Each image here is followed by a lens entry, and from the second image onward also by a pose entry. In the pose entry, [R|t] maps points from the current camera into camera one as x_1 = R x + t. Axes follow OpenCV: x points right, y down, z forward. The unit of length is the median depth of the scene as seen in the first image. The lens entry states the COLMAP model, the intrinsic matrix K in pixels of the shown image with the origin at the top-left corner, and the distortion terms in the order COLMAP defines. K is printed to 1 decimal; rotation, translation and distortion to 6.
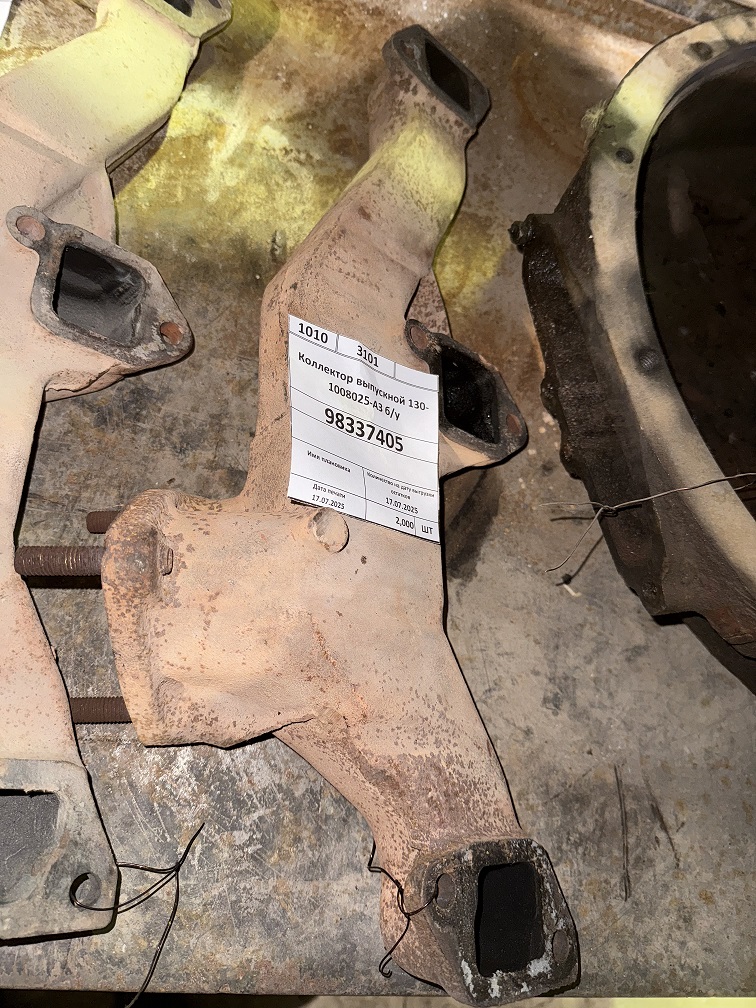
lens RADIAL K [[730.8, 0, 381.6], [0, 730.8, 504.1], [0, 0, 1]] dist [-0.018830, 0.000777]
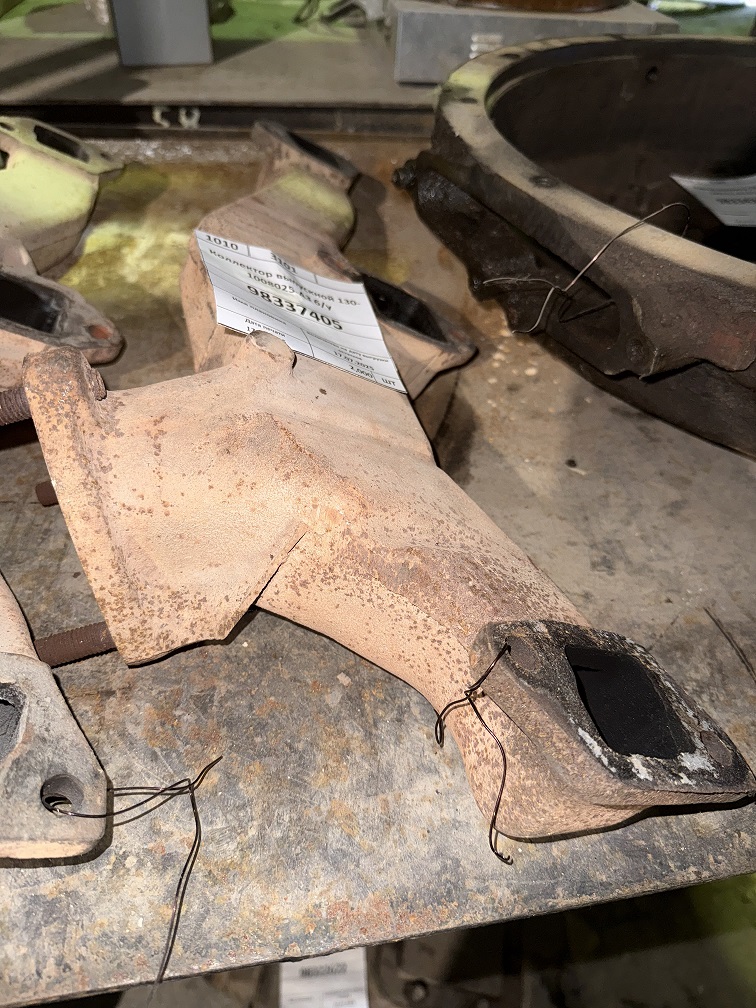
lens RADIAL K [[738.5, 0, 378.5], [0, 738.5, 504.2], [0, 0, 1]] dist [-0.042493, 0.019604]
pose [[0.953767, -0.298218, 0.037337, -0.029239], [0.291233, 0.886367, -0.359912, 0.471296], [0.074238, 0.354146, 0.932239, 0.165150]]
